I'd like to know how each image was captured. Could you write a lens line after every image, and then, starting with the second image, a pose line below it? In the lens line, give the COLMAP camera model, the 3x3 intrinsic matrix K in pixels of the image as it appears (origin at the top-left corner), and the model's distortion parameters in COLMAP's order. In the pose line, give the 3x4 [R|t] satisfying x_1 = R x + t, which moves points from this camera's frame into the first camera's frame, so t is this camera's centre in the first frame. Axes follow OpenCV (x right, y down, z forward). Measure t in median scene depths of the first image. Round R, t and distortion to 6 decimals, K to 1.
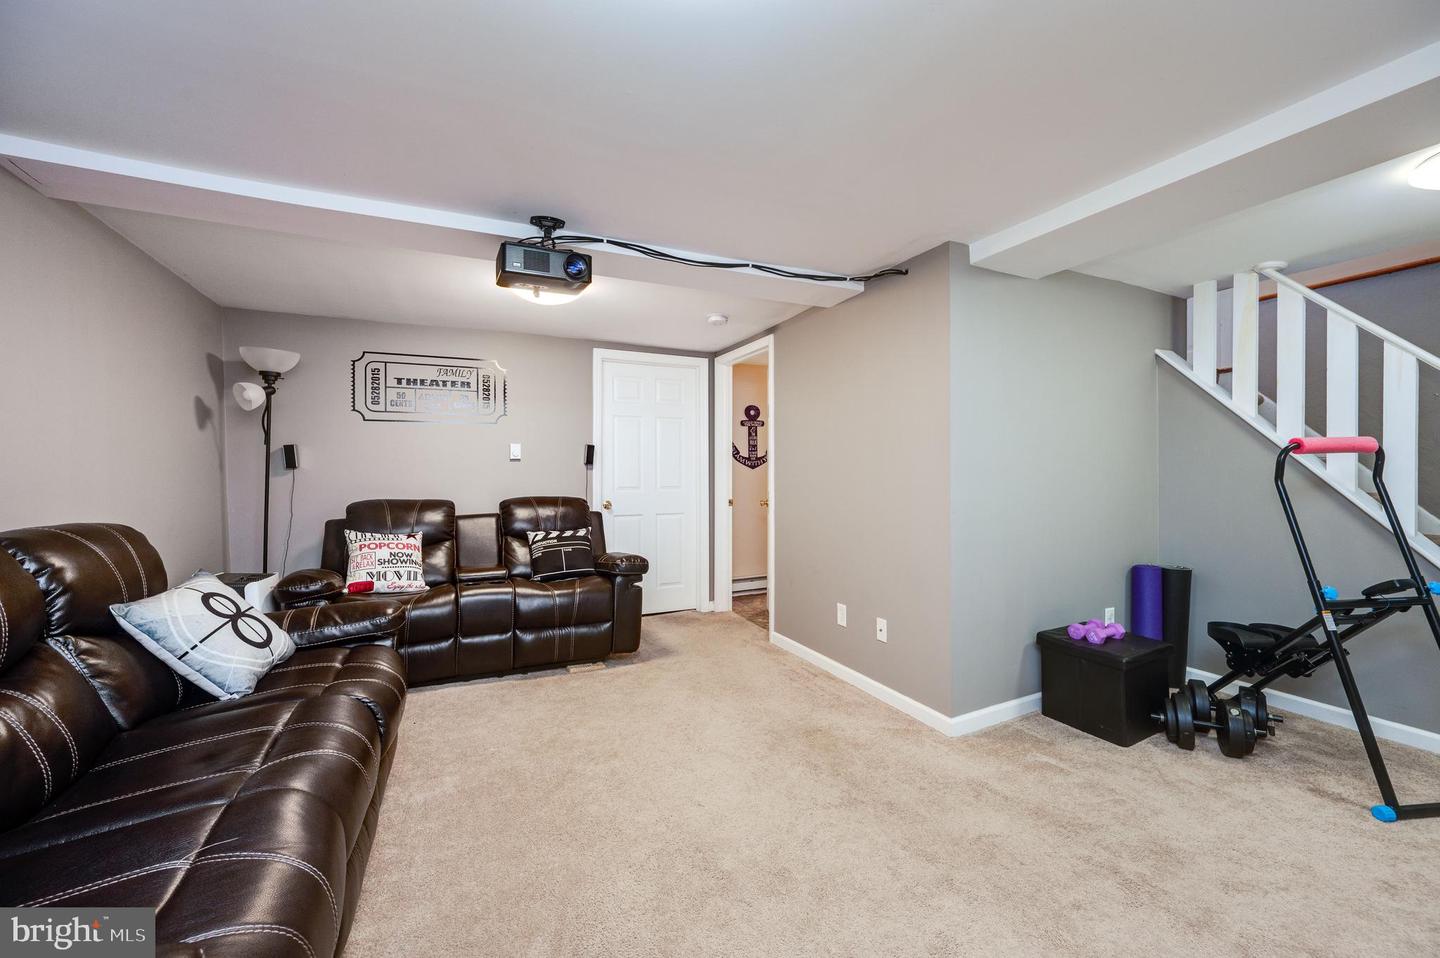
lens RADIAL K [[575.7, 0, 715.8], [0, 575.7, 468.8], [0, 0, 1]] dist [-0.000286, -0.000258]
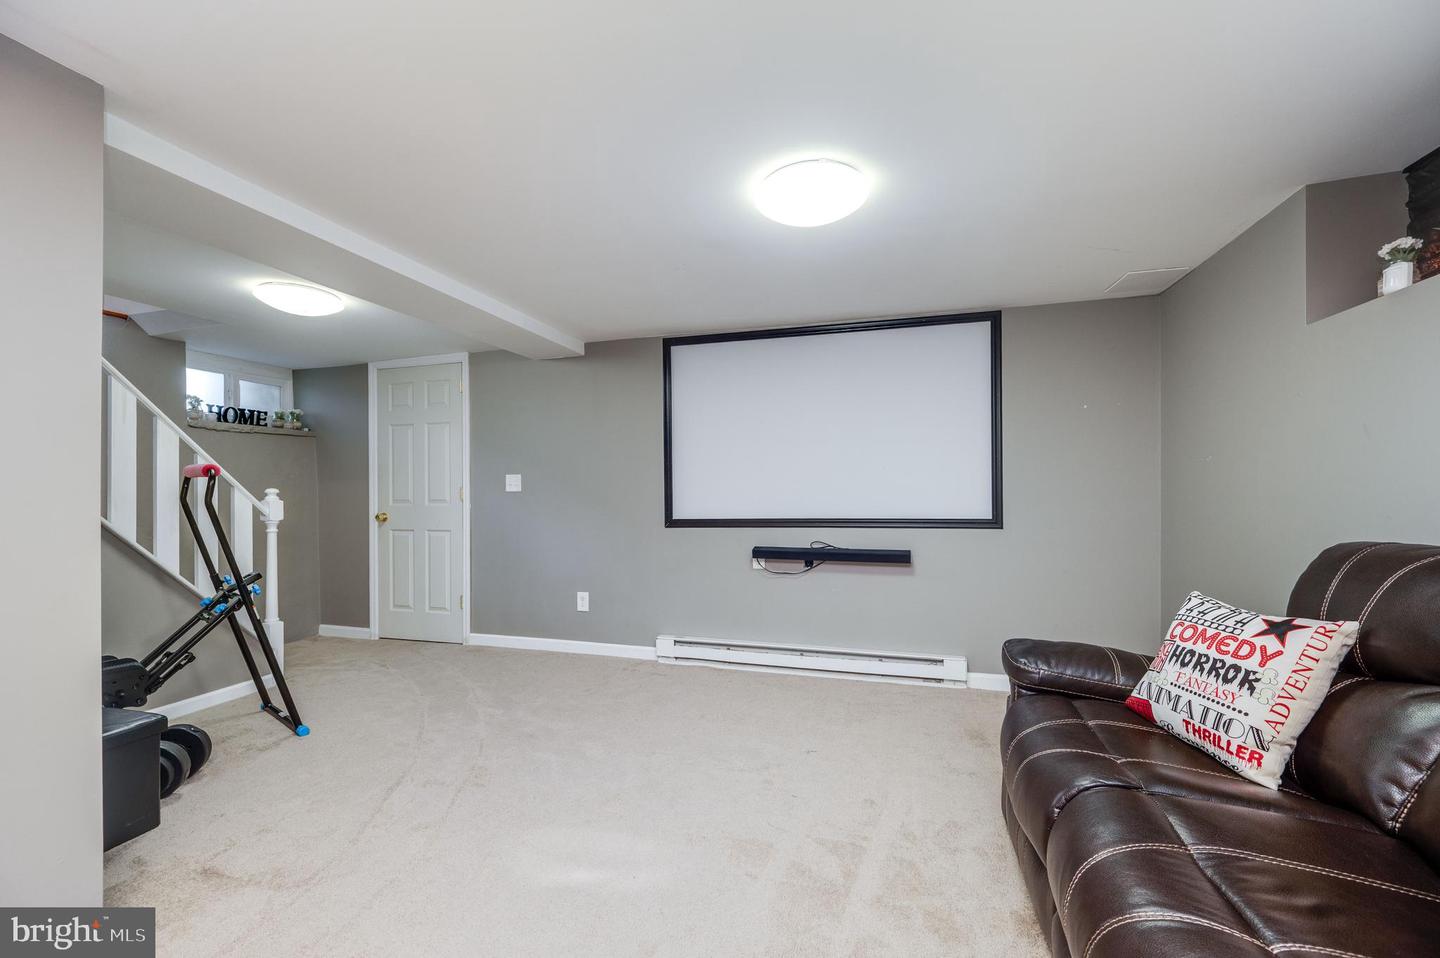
lens RADIAL K [[572.5, 0, 722.6], [0, 572.5, 485.3], [0, 0, 1]] dist [-0.001586, -0.000142]
pose [[-0.747884, 0.017369, 0.663602, -0.353221], [0.010076, 0.999840, -0.014813, 0.012679], [-0.663753, -0.004392, -0.747939, 0.837779]]
